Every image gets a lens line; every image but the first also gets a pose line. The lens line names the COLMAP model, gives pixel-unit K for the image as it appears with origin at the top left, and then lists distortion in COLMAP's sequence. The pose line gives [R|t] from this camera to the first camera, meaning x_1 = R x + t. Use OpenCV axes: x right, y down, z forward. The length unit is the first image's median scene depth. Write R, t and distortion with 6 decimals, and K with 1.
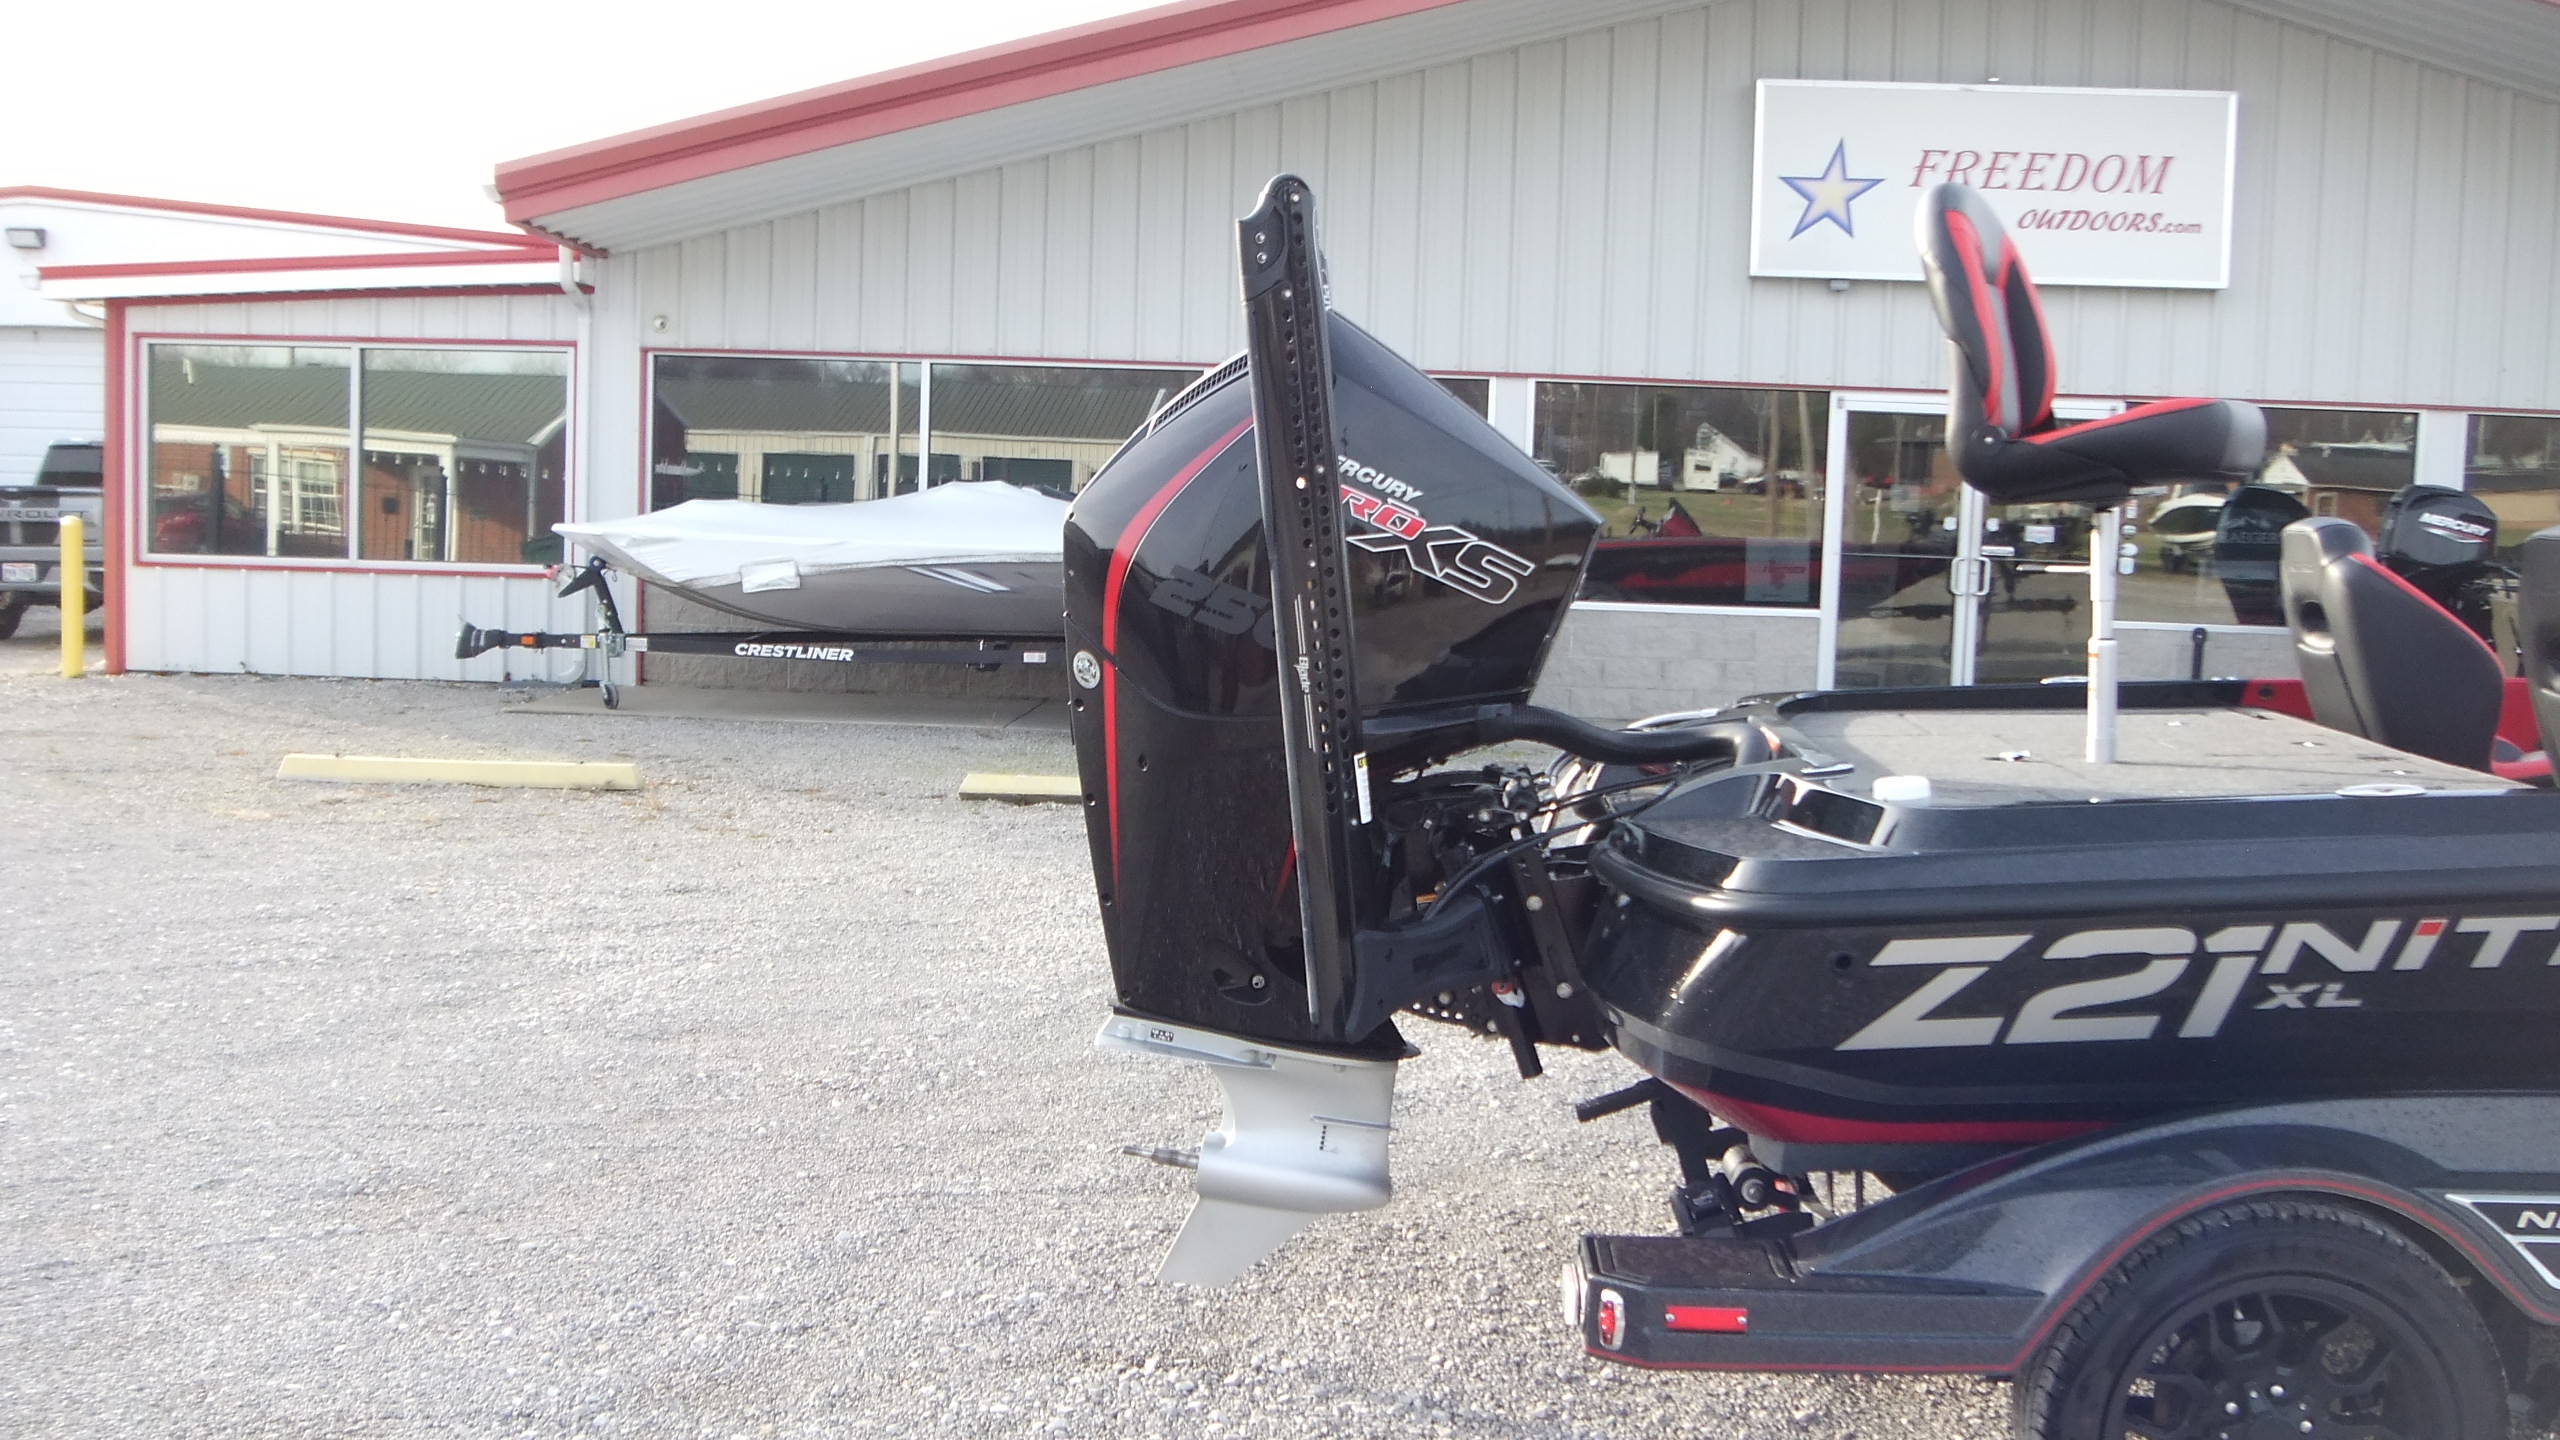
lens RADIAL K [[2652.3, 0, 1271.6], [0, 2652.3, 722.1], [0, 0, 1]] dist [-0.066138, 0.000000]
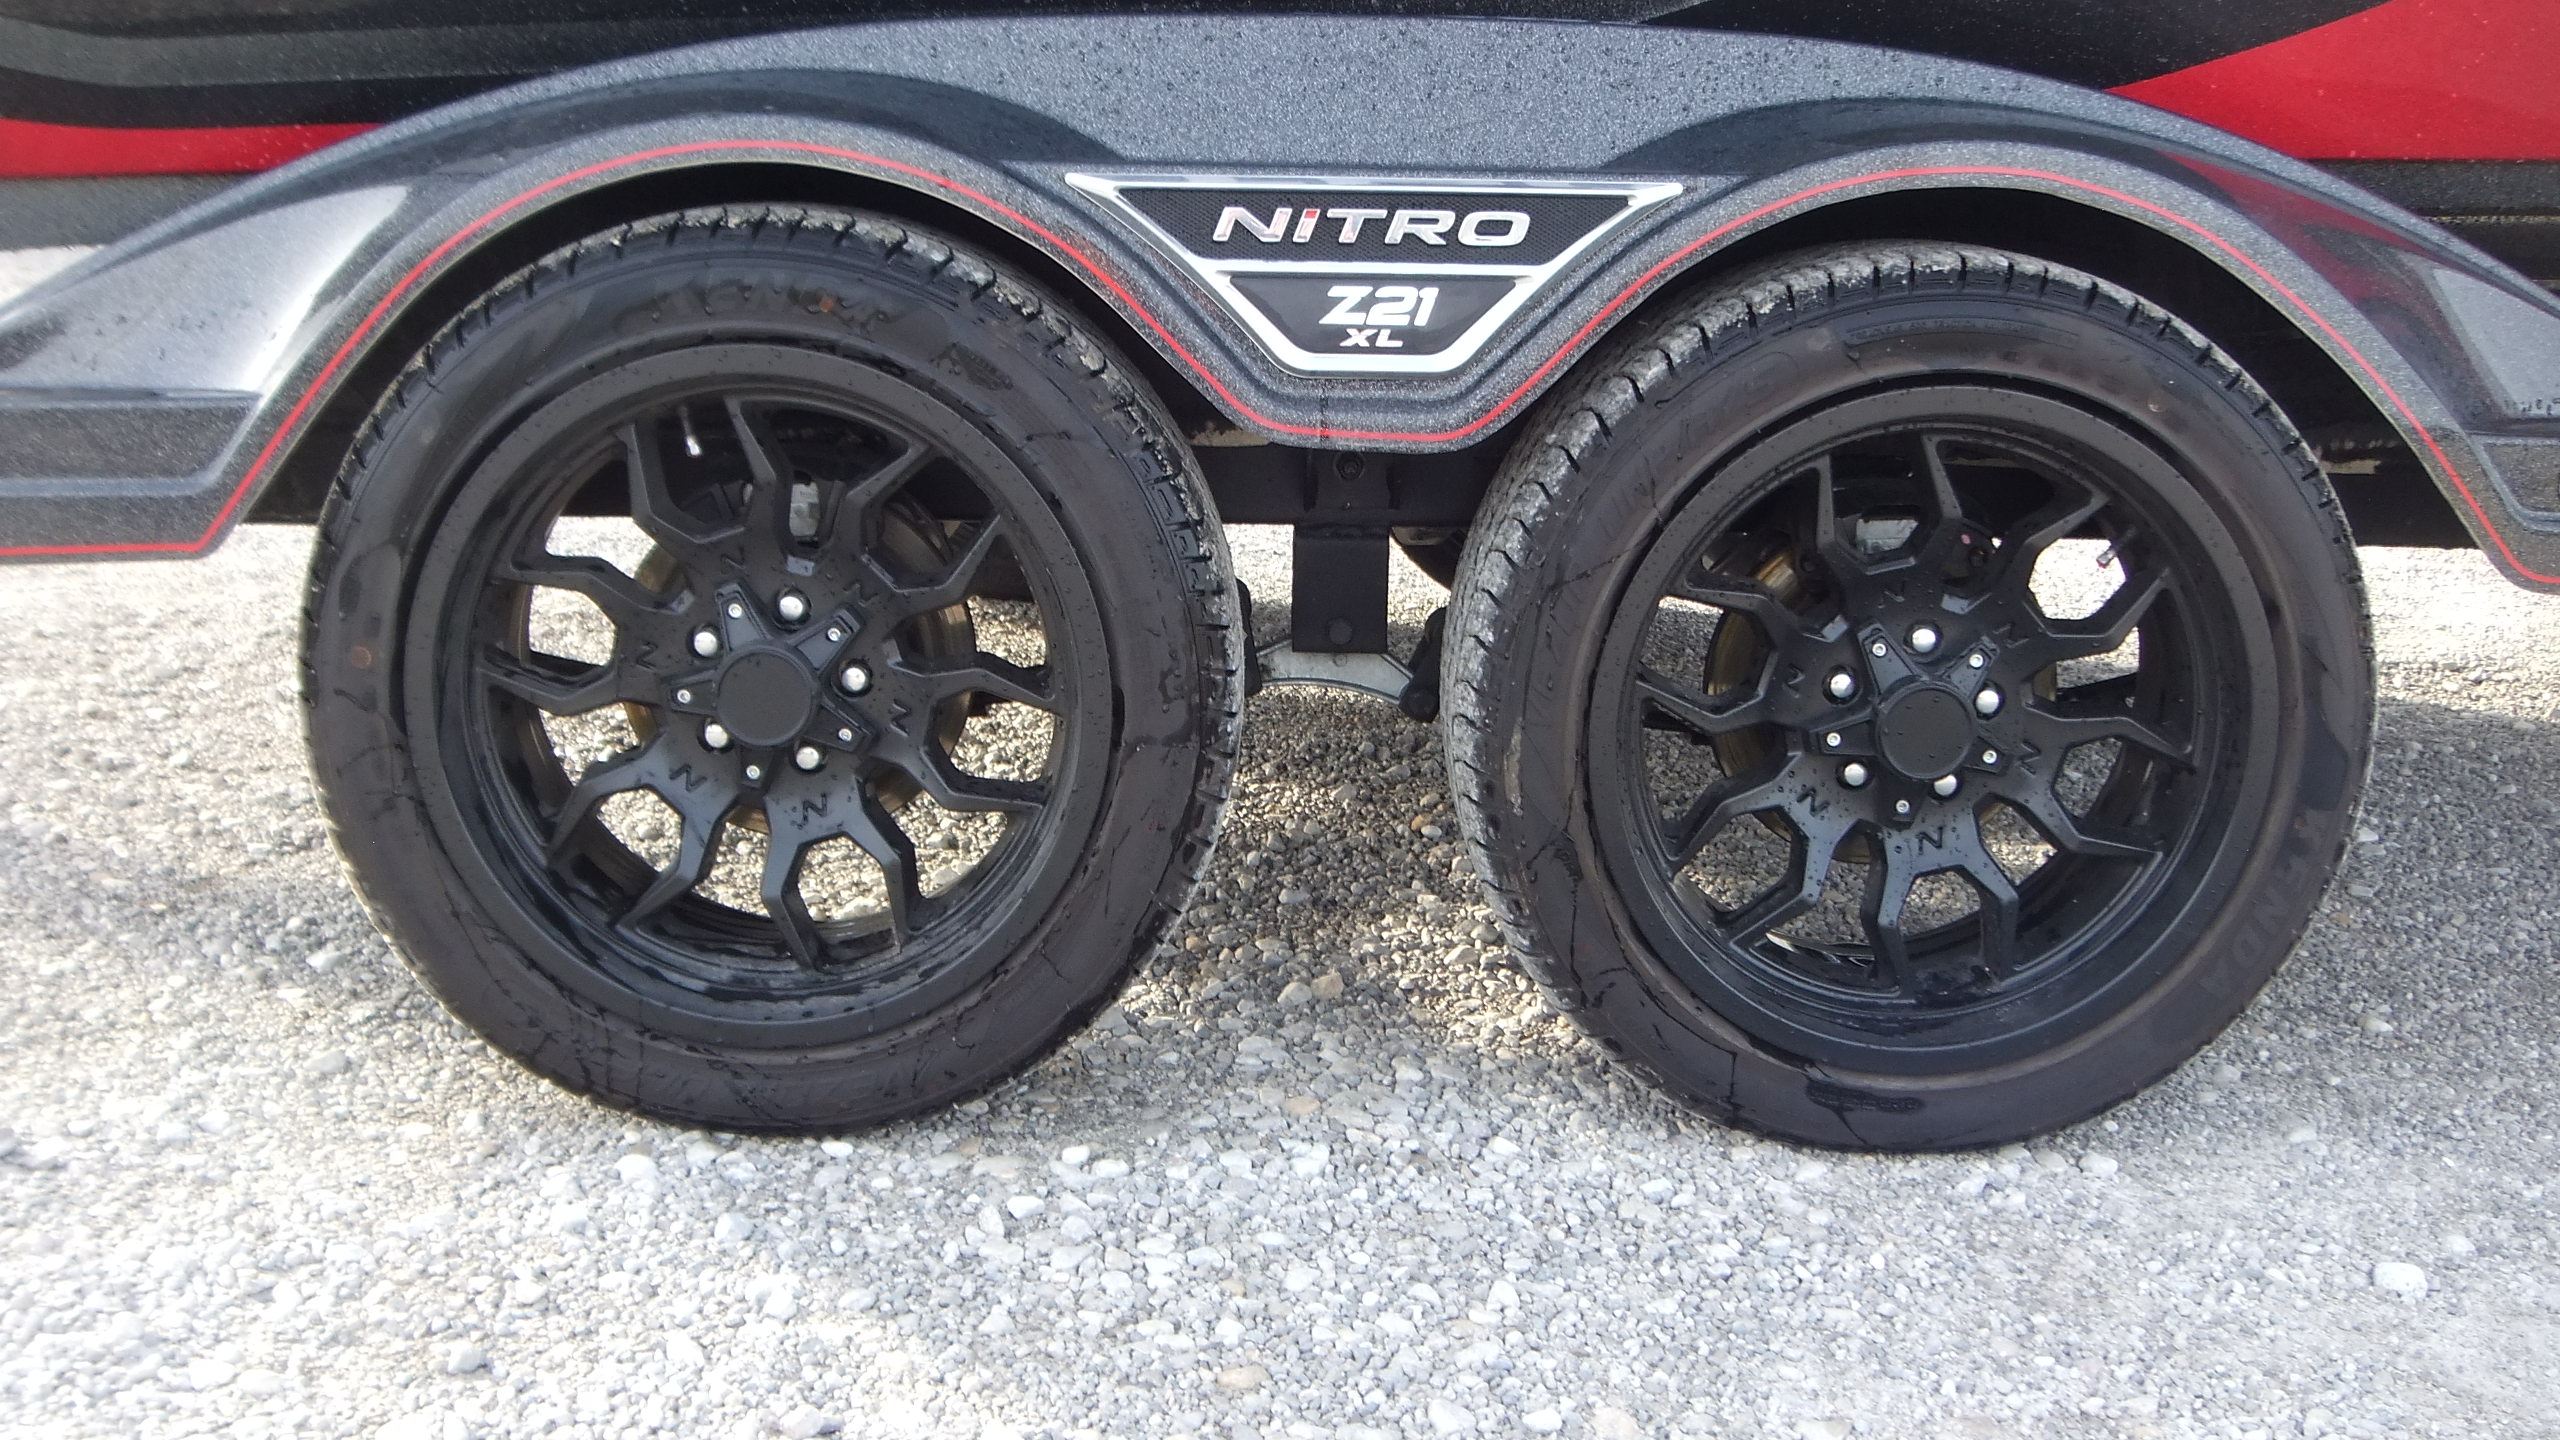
lens RADIAL K [[2652.3, 0, 1287.0], [0, 2652.3, 710.4], [0, 0, 1]] dist [-0.066138, 0.000000]
pose [[0.995692, -0.017407, 0.091077, 0.096646], [0.006474, 0.992874, 0.118992, 0.048190], [-0.092499, -0.117889, 0.988709, 0.109002]]
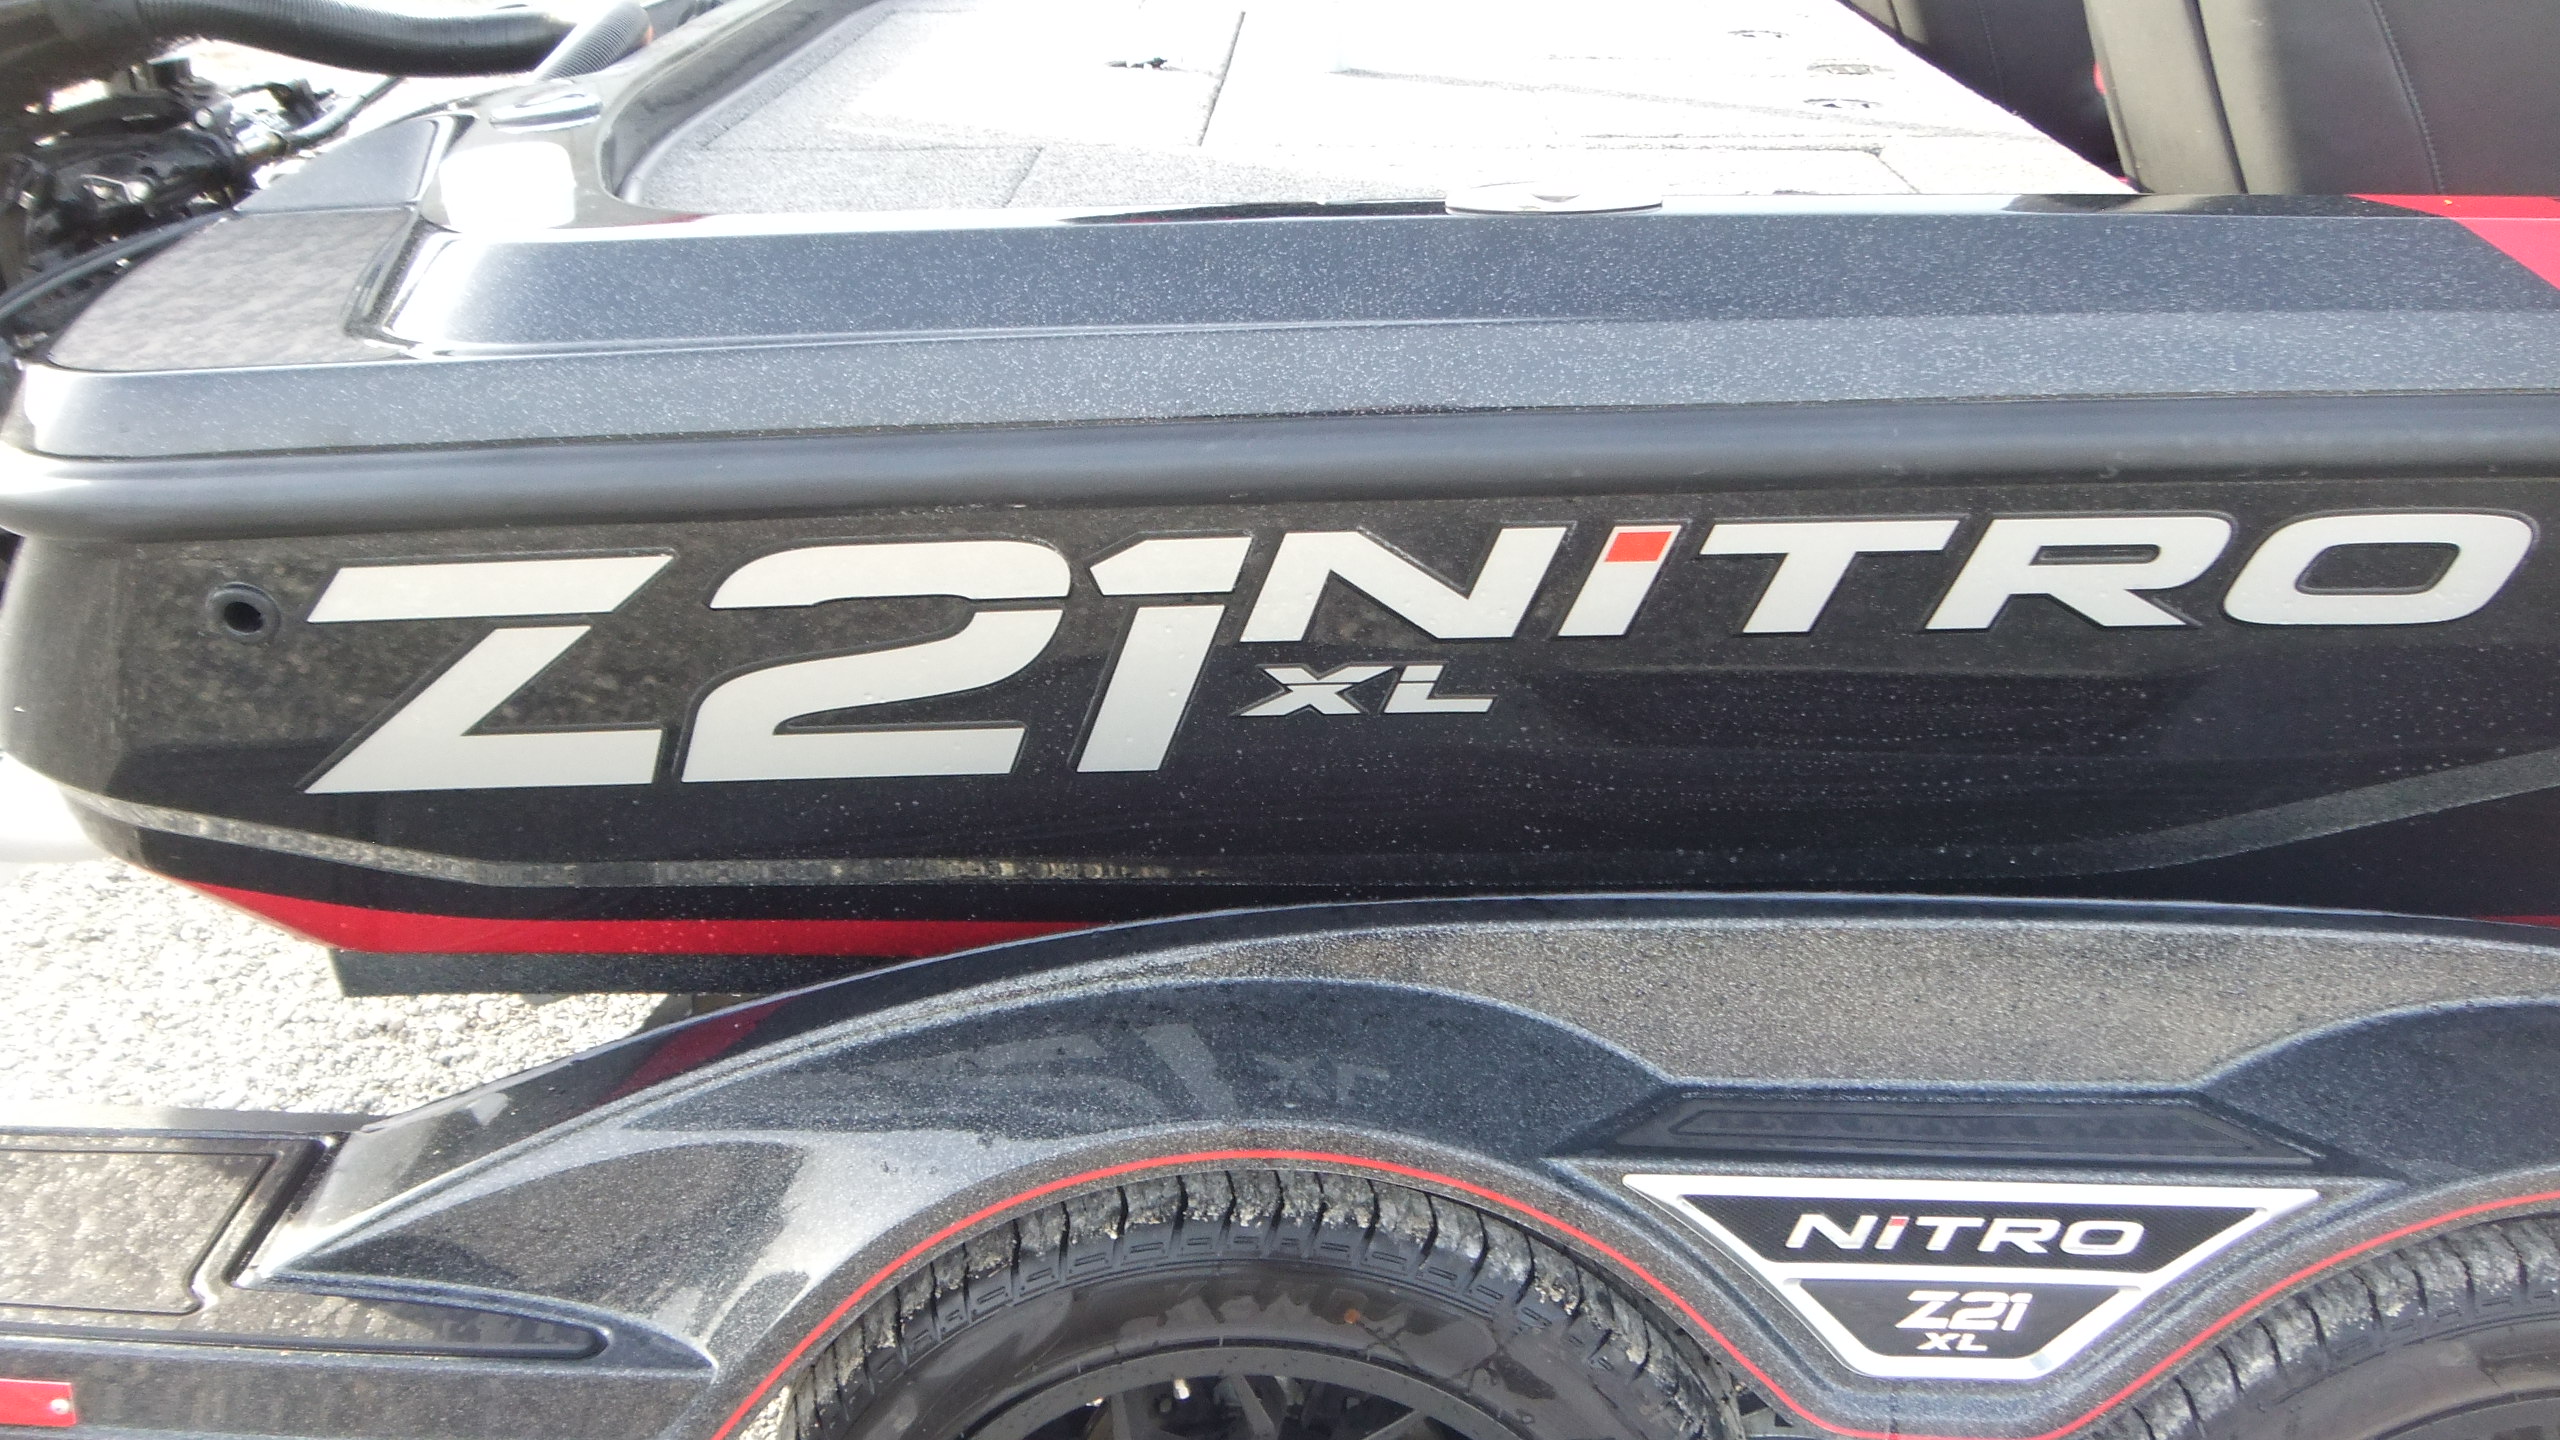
lens RADIAL K [[2652.3, 0, 1280.1], [0, 2652.3, 730.1], [0, 0, 1]] dist [-0.066138, 0.000000]
pose [[0.998771, -0.010393, 0.048468, 0.081289], [-0.003814, 0.958765, 0.284175, -0.002407], [-0.049422, -0.284010, 0.957547, 0.132754]]
